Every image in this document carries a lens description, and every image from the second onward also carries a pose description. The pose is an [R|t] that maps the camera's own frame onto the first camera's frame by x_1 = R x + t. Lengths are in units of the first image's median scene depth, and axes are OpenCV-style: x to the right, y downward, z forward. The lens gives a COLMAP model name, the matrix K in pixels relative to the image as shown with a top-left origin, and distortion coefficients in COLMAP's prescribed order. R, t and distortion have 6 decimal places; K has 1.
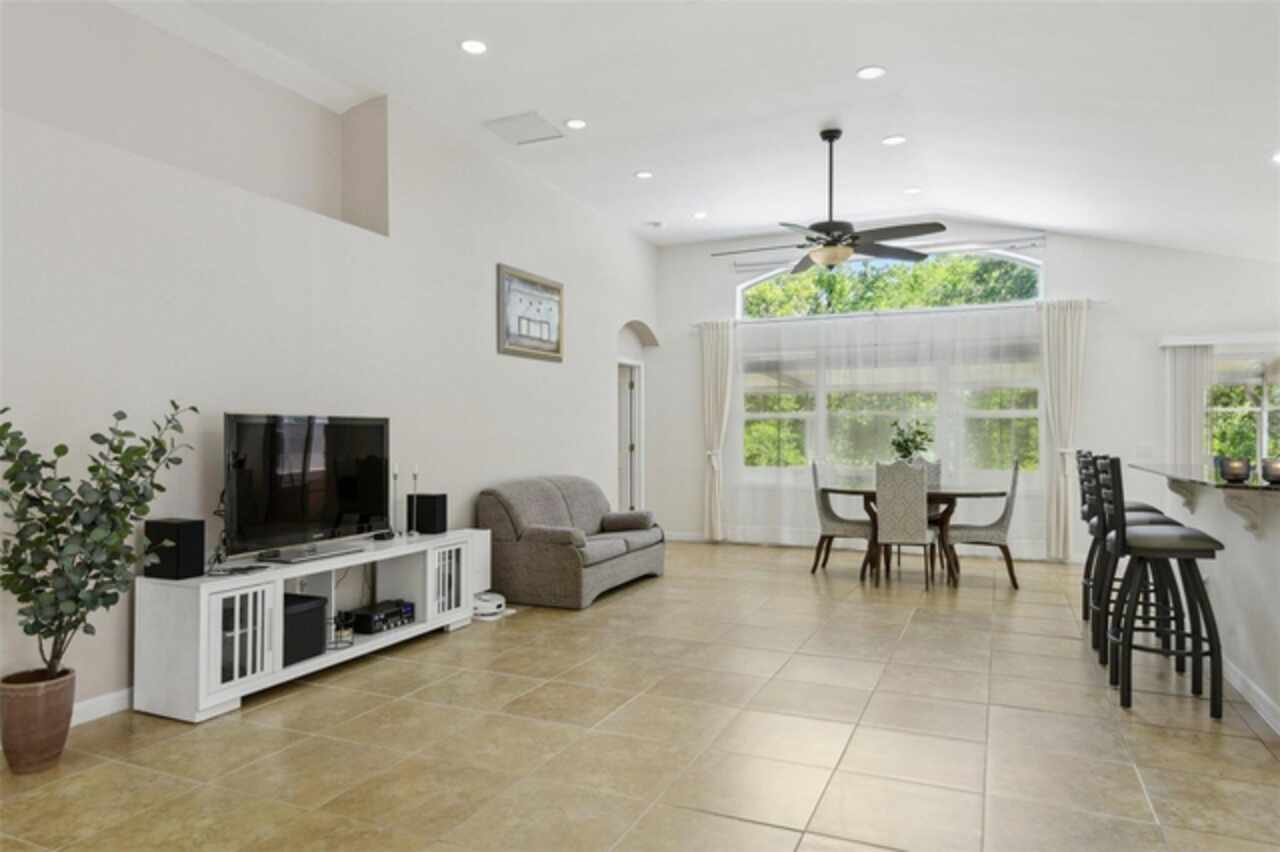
lens RADIAL K [[802.4, 0, 642.6], [0, 802.4, 426.0], [0, 0, 1]] dist [-0.004506, 0.000821]
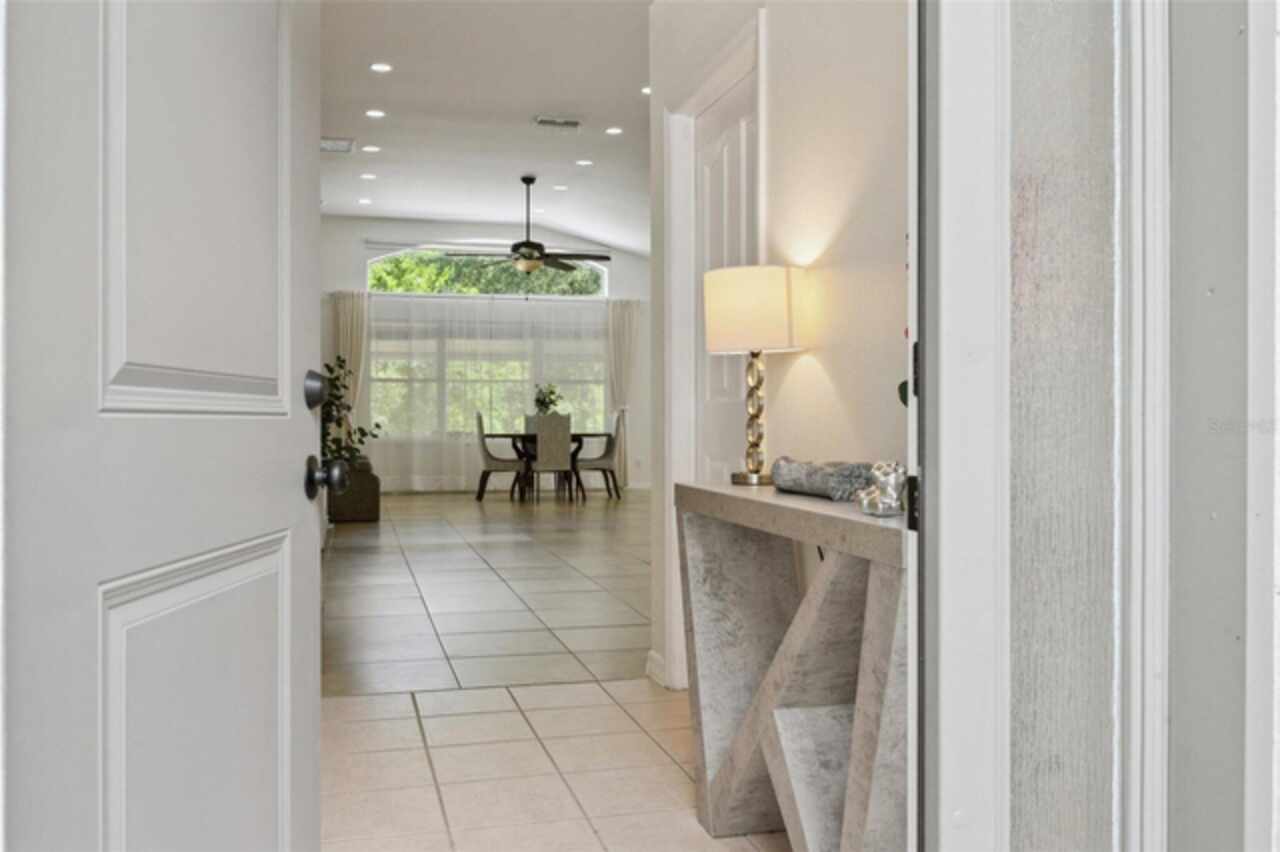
lens RADIAL K [[1113.8, 0, 640.1], [0, 1113.8, 423.3], [0, 0, 1]] dist [0.002656, -0.000301]
pose [[0.781245, -0.001561, 0.624223, -0.744033], [-0.008734, 0.999872, 0.013432, 0.035062], [-0.624163, -0.015946, 0.781131, -0.594047]]
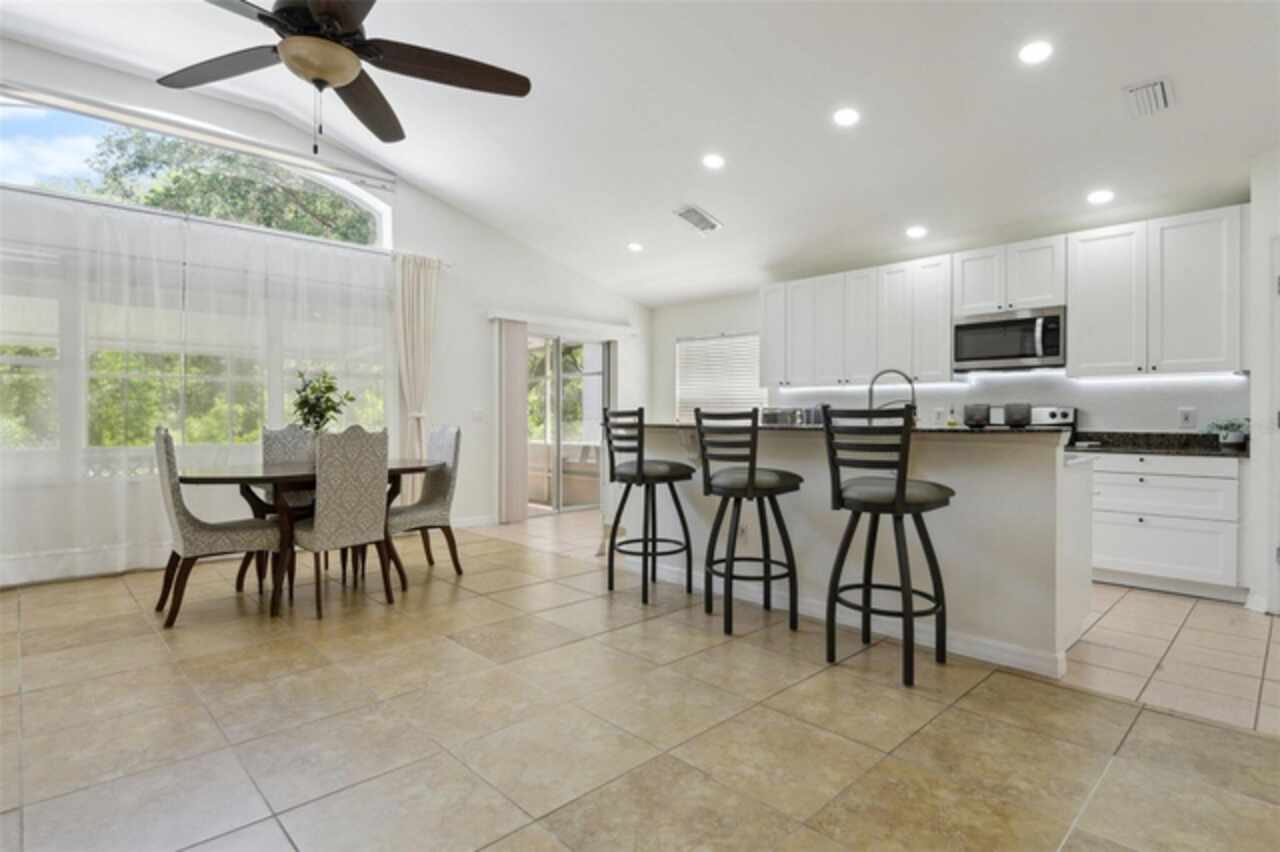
lens RADIAL K [[651.1, 0, 641.8], [0, 651.1, 419.2], [0, 0, 1]] dist [-0.005681, -0.001291]
pose [[0.377308, -0.005928, 0.926069, -0.094443], [-0.011130, 0.999878, 0.010936, 0.027091], [-0.926021, -0.014433, 0.377197, 0.534548]]
